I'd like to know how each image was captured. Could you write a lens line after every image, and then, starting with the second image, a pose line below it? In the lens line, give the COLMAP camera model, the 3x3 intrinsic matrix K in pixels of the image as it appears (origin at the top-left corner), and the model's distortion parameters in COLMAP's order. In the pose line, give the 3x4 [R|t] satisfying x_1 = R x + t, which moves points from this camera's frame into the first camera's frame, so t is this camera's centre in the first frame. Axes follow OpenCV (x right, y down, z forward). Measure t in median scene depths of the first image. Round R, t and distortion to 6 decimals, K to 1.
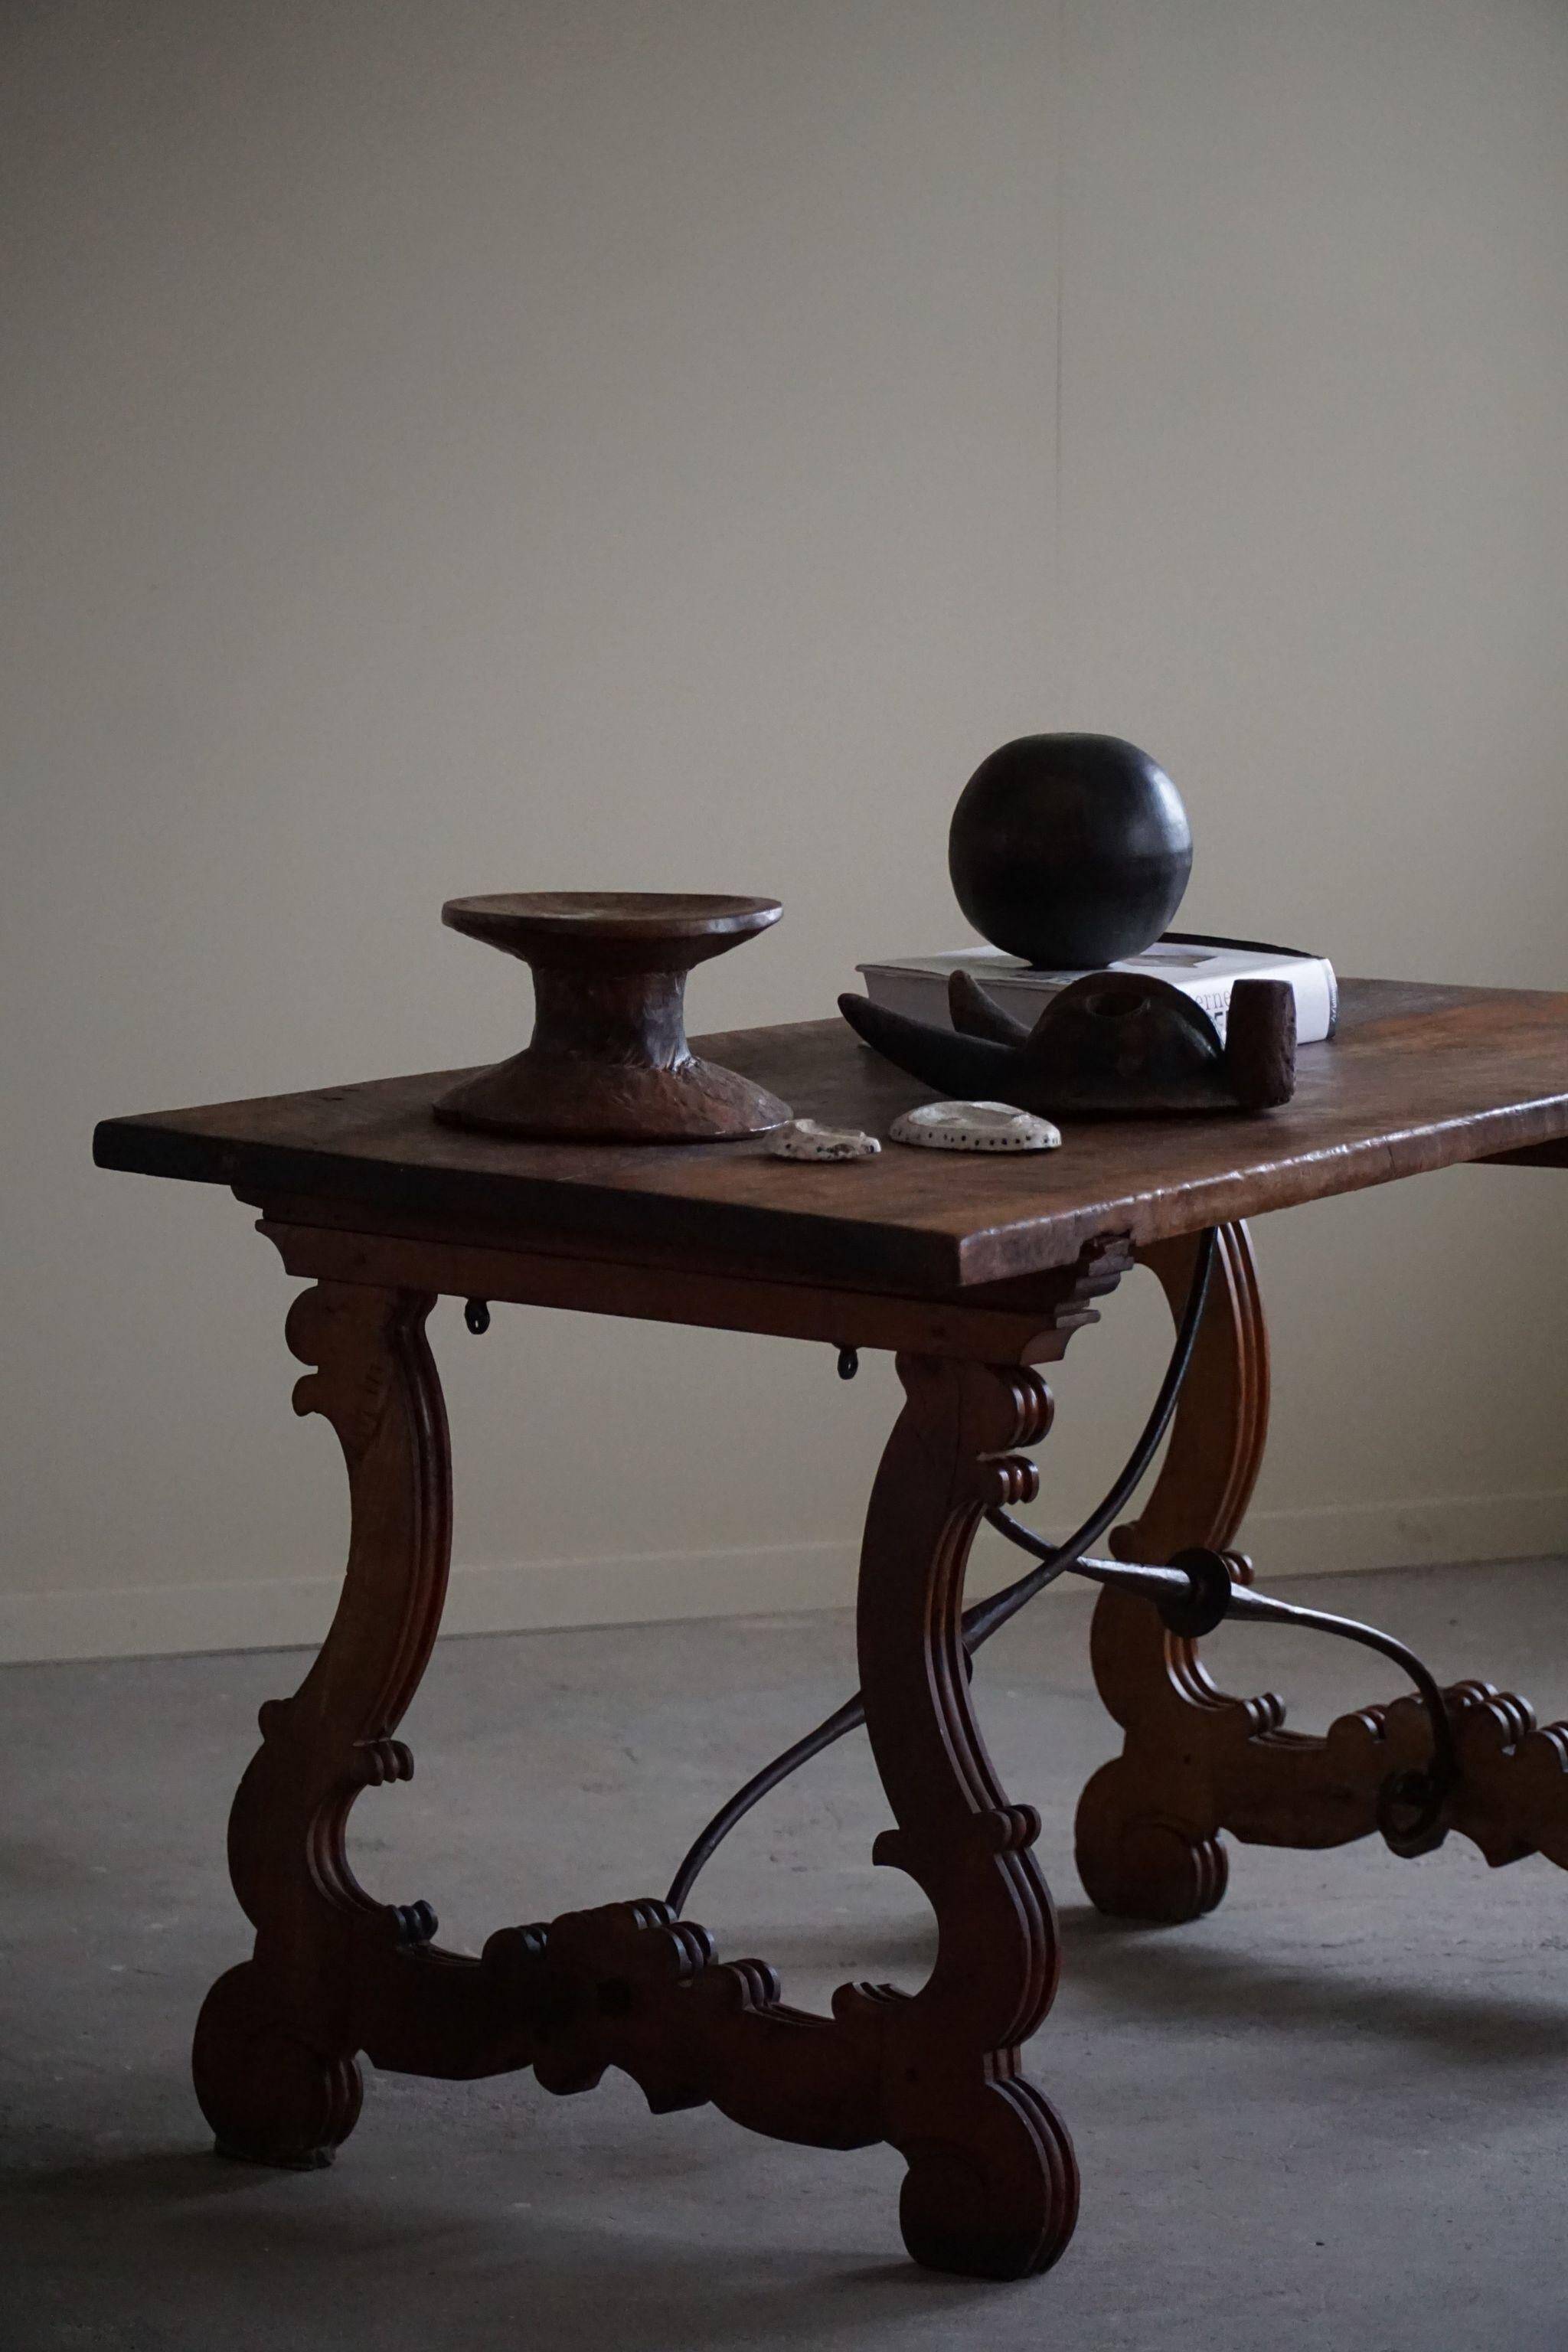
lens RADIAL K [[11398.2, 0, 784.0], [0, 11398.2, 1176.0], [0, 0, 1]] dist [-0.329586, -4.647477]
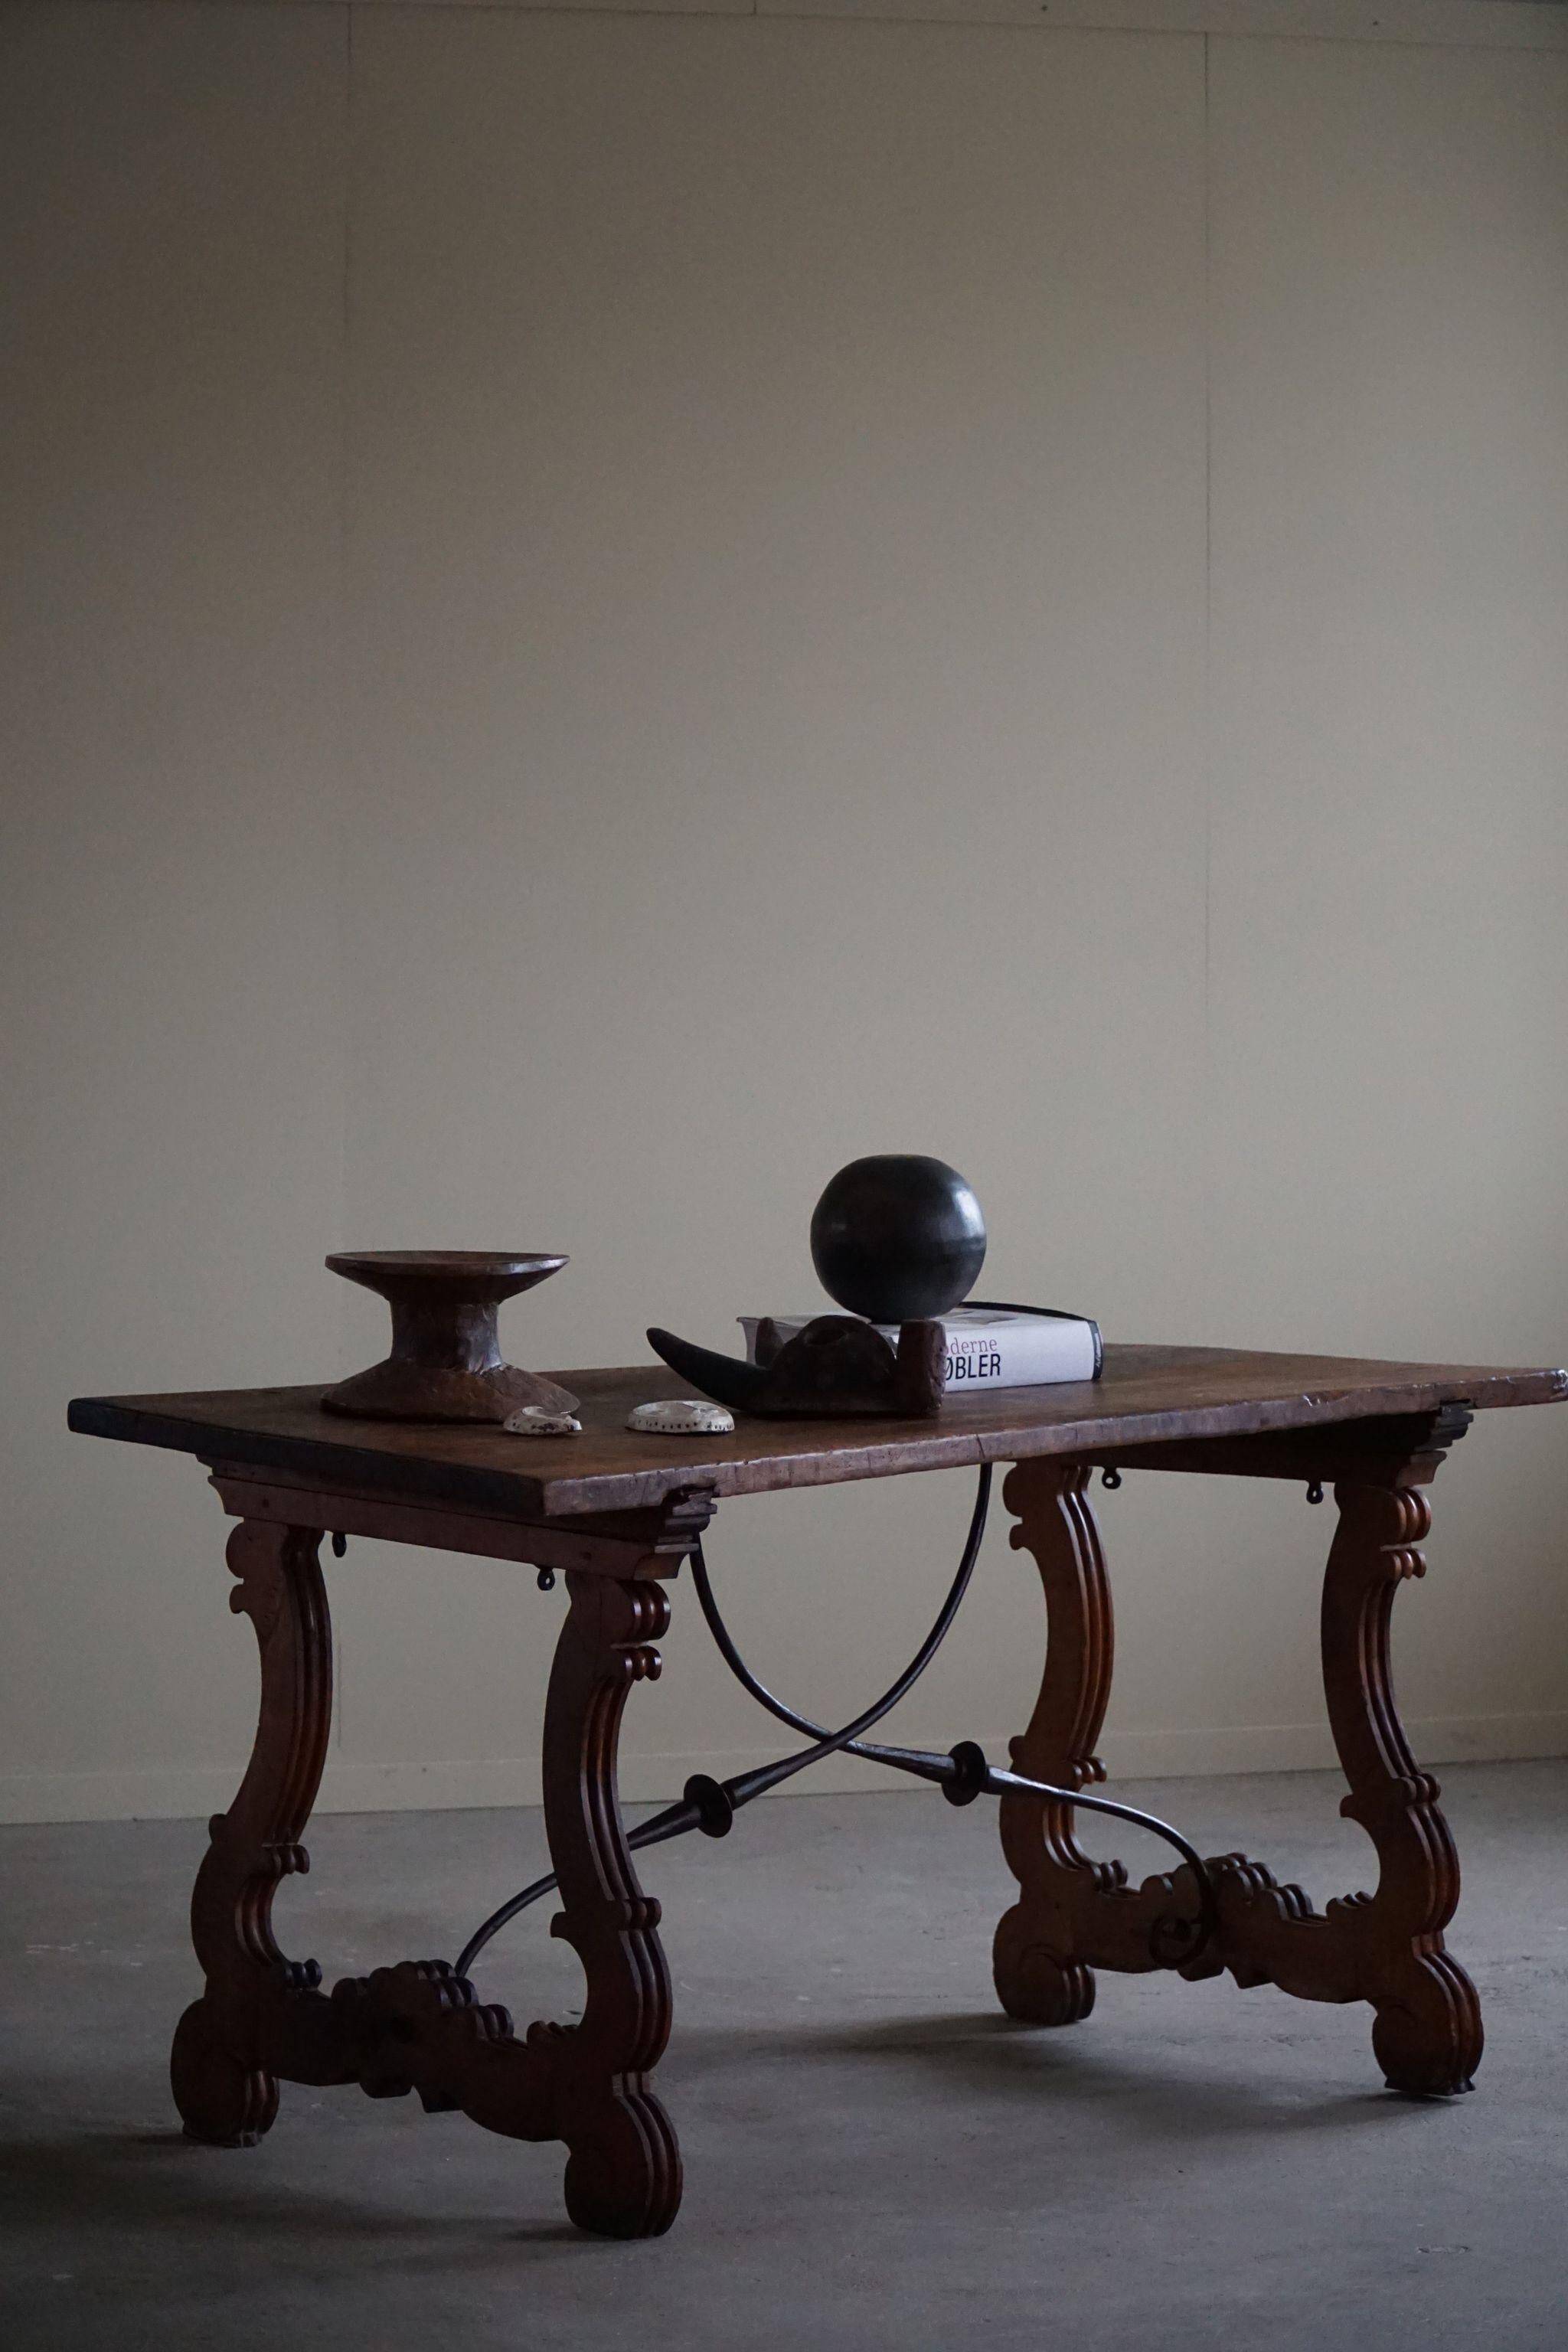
lens RADIAL K [[7949.0, 0, 784.0], [0, 7949.0, 1176.0], [0, 0, 1]] dist [-0.050725, -0.468254]
pose [[0.963257, 0.010507, -0.268376, 0.291078], [-0.028795, 0.997515, -0.064298, 0.028509], [0.267033, 0.069664, 0.961166, 0.059723]]
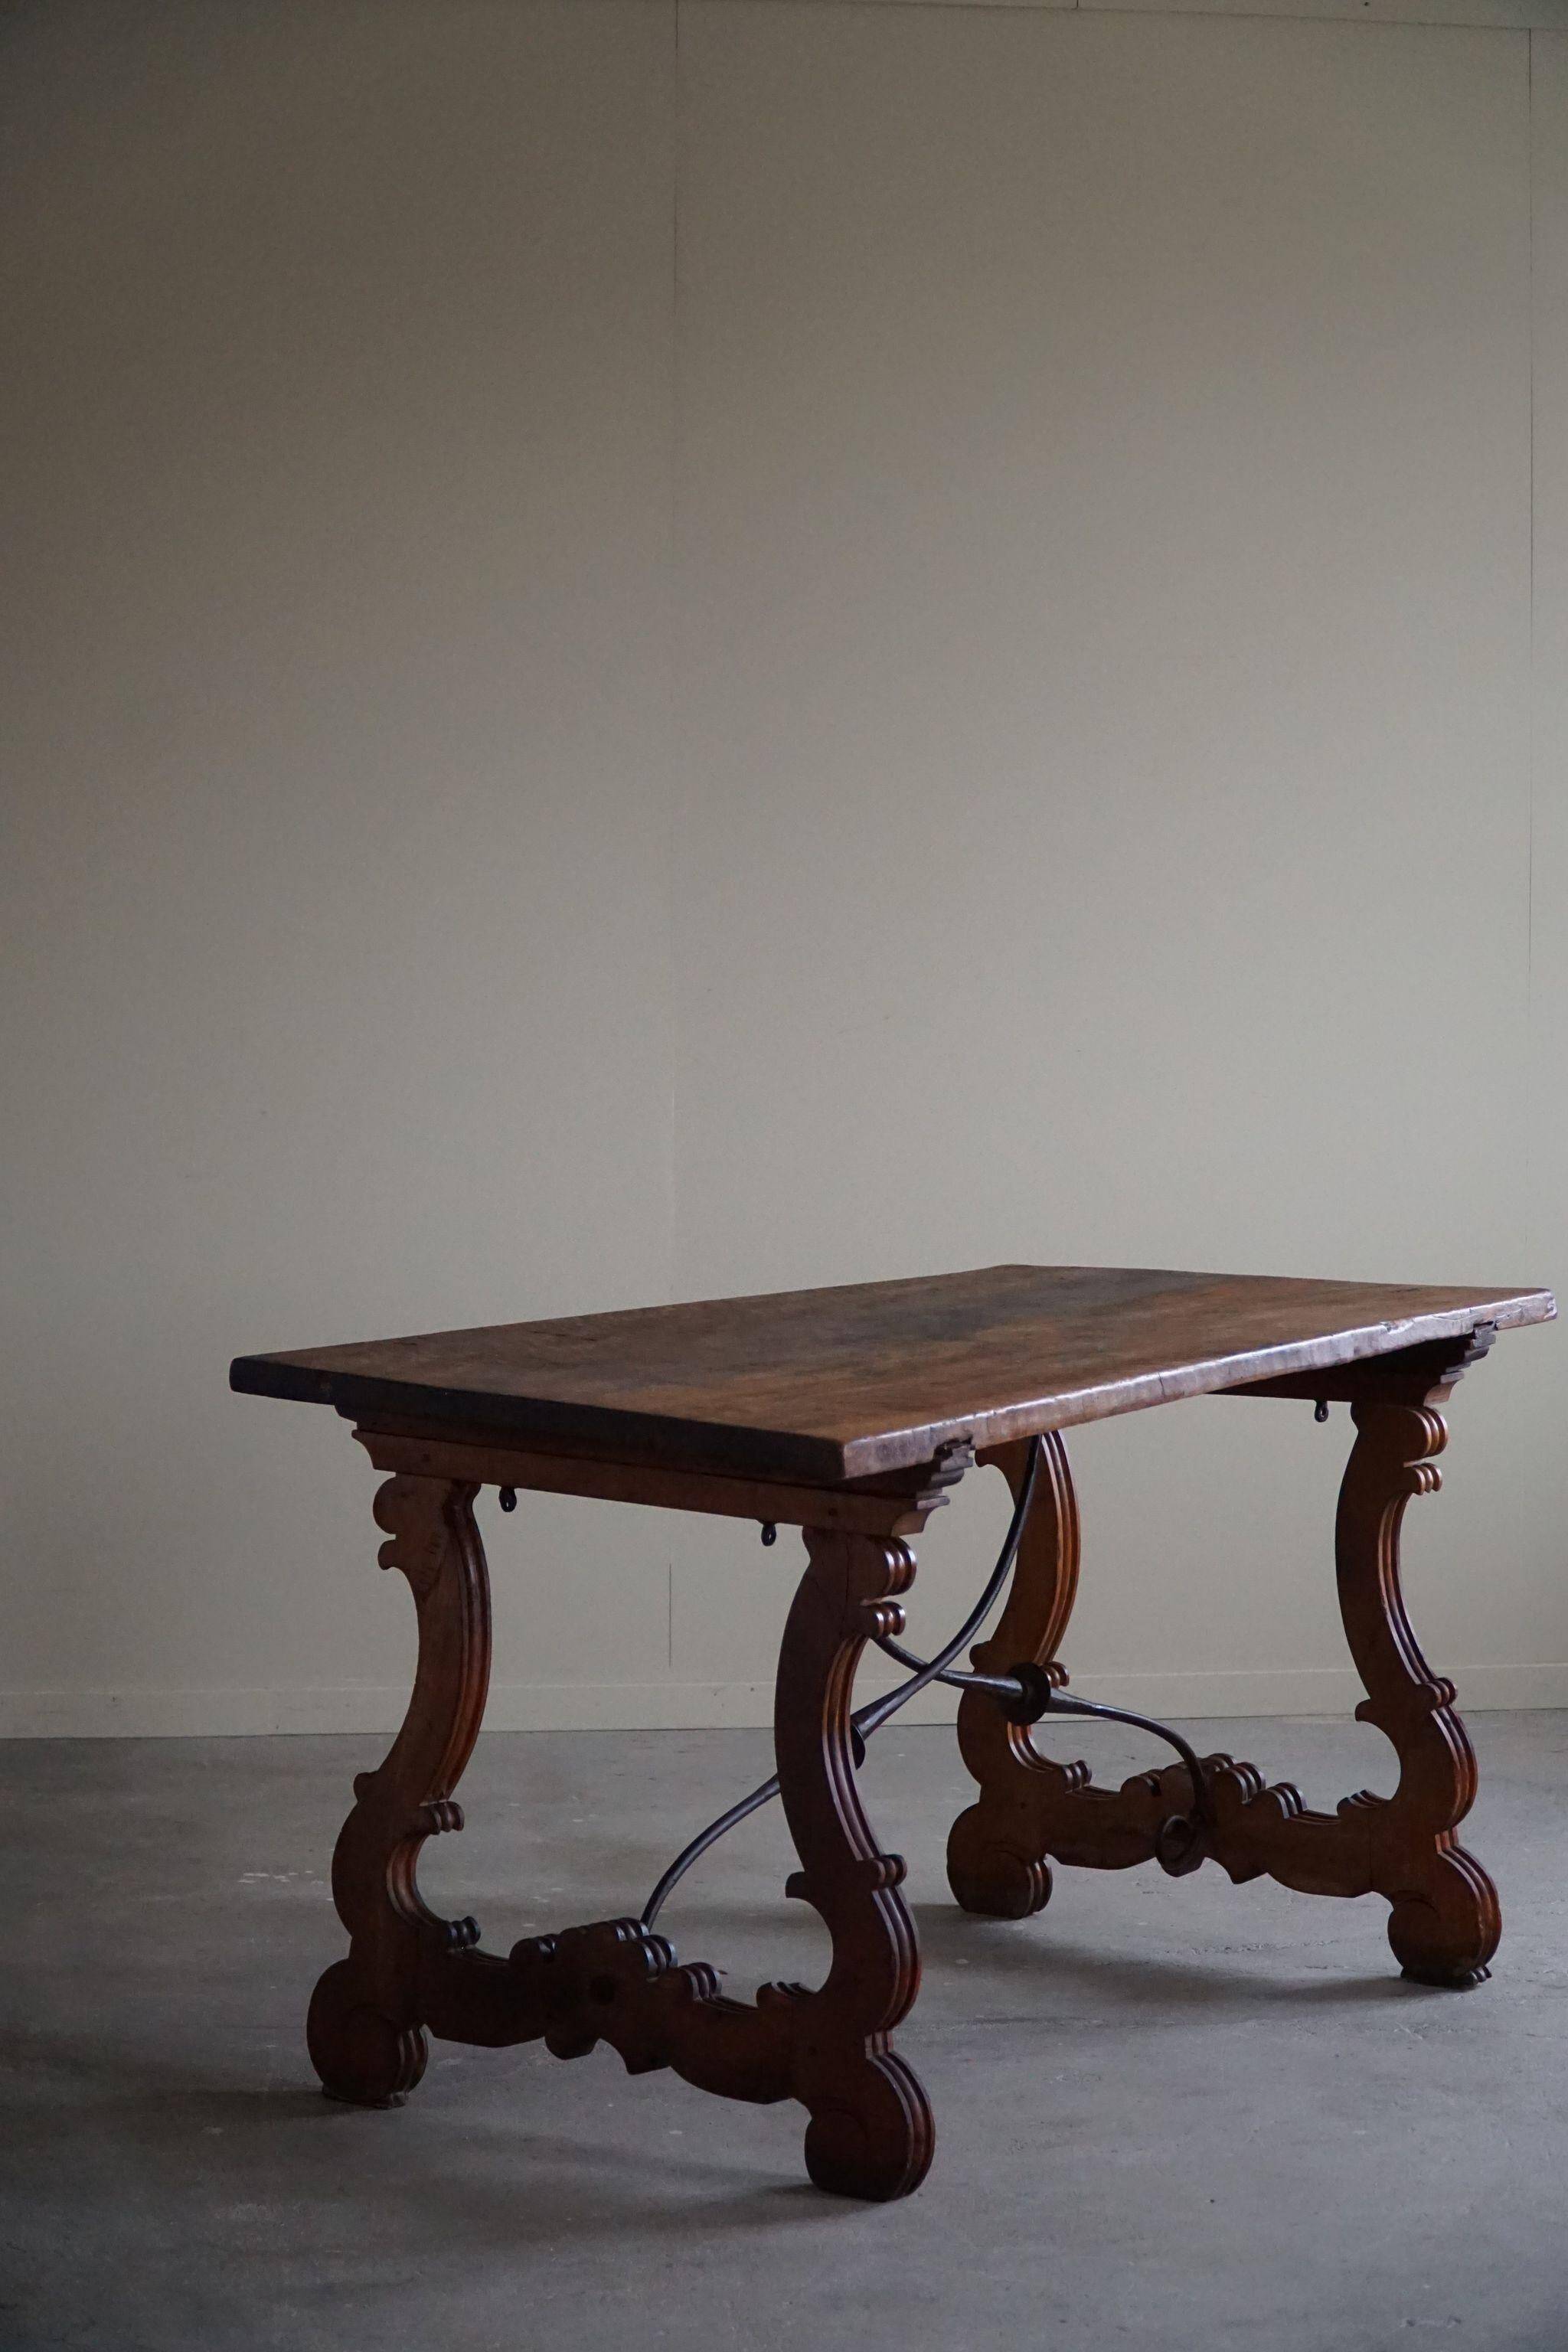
lens RADIAL K [[5764.7, 0, 784.0], [0, 5764.7, 1176.0], [0, 0, 1]] dist [-0.046483, -0.194134]
pose [[0.999862, 0.002572, -0.016413, 0.018481], [-0.003284, 0.999048, -0.043504, 0.003342], [0.016286, 0.043552, 0.998918, 0.290724]]
